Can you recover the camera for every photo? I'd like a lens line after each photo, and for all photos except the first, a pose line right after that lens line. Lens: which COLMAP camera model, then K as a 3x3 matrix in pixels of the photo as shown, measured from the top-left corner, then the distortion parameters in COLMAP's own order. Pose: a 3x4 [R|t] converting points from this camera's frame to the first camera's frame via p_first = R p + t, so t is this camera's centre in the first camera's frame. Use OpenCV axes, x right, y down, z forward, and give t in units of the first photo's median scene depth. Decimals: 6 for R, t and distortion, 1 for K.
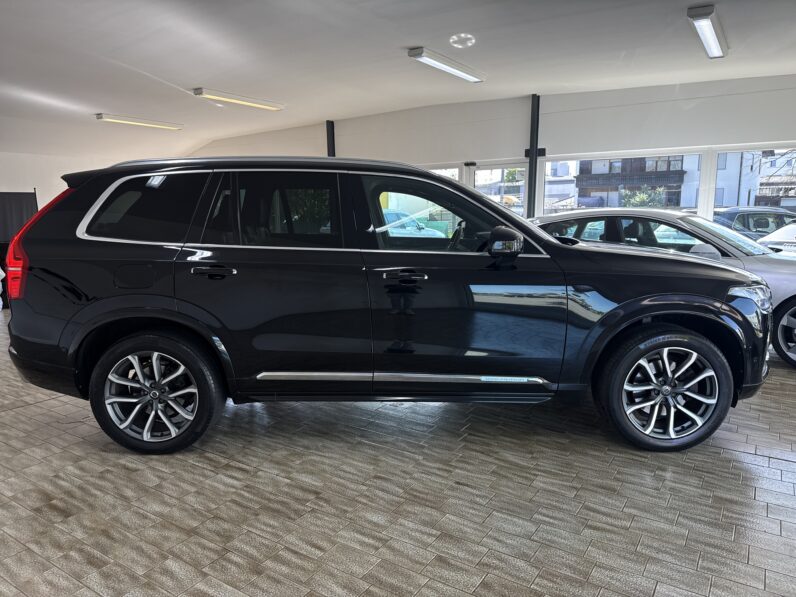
lens RADIAL K [[554.3, 0, 398.0], [0, 554.3, 298.5], [0, 0, 1]] dist [0.068061, -0.102575]
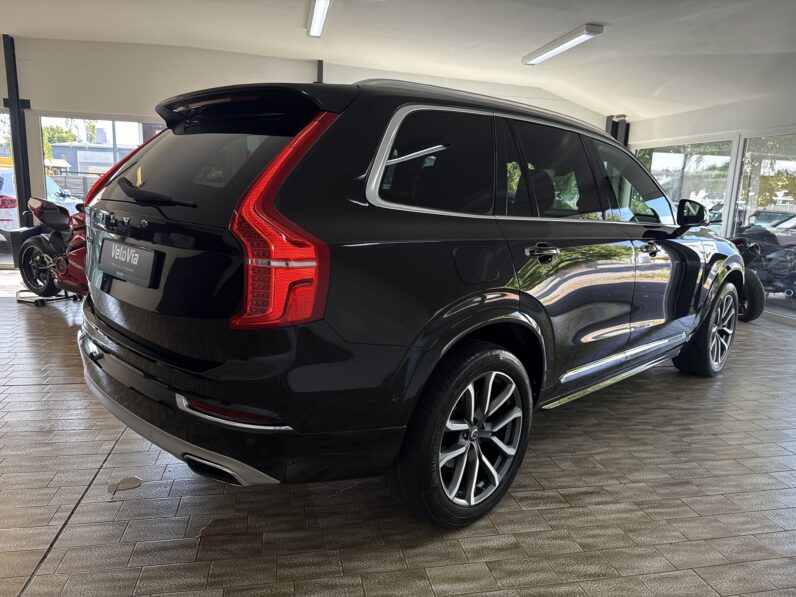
lens RADIAL K [[560.1, 0, 398.0], [0, 560.1, 298.5], [0, 0, 1]] dist [-0.001674, -0.001809]
pose [[0.711096, -0.096903, 0.696385, -0.990725], [0.065629, 0.995281, 0.071479, -0.053096], [-0.700025, -0.005125, 0.714100, 0.592638]]
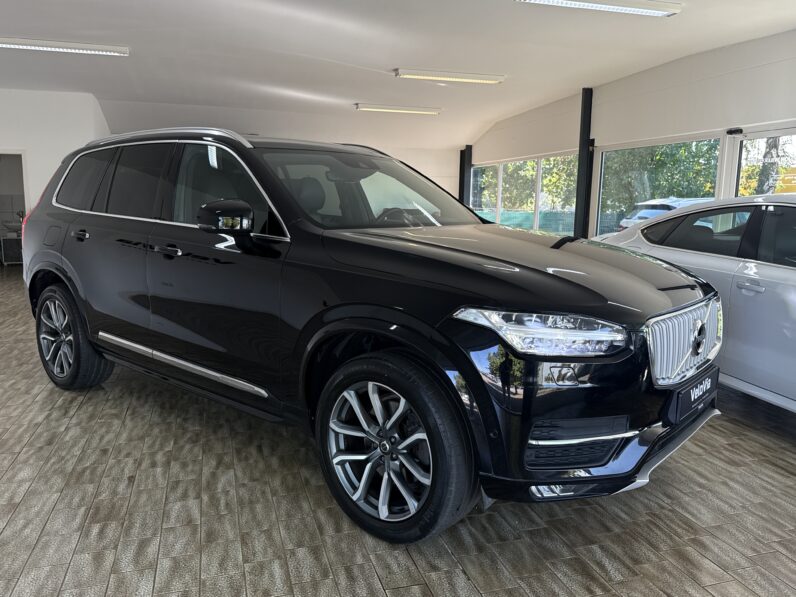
lens RADIAL K [[626.7, 0, 398.0], [0, 626.7, 298.5], [0, 0, 1]] dist [0.001979, -0.009890]
pose [[0.768189, 0.114230, -0.629950, 0.962467], [-0.117634, 0.992386, 0.036502, -0.043678], [0.629323, 0.046063, 0.775777, 0.424575]]
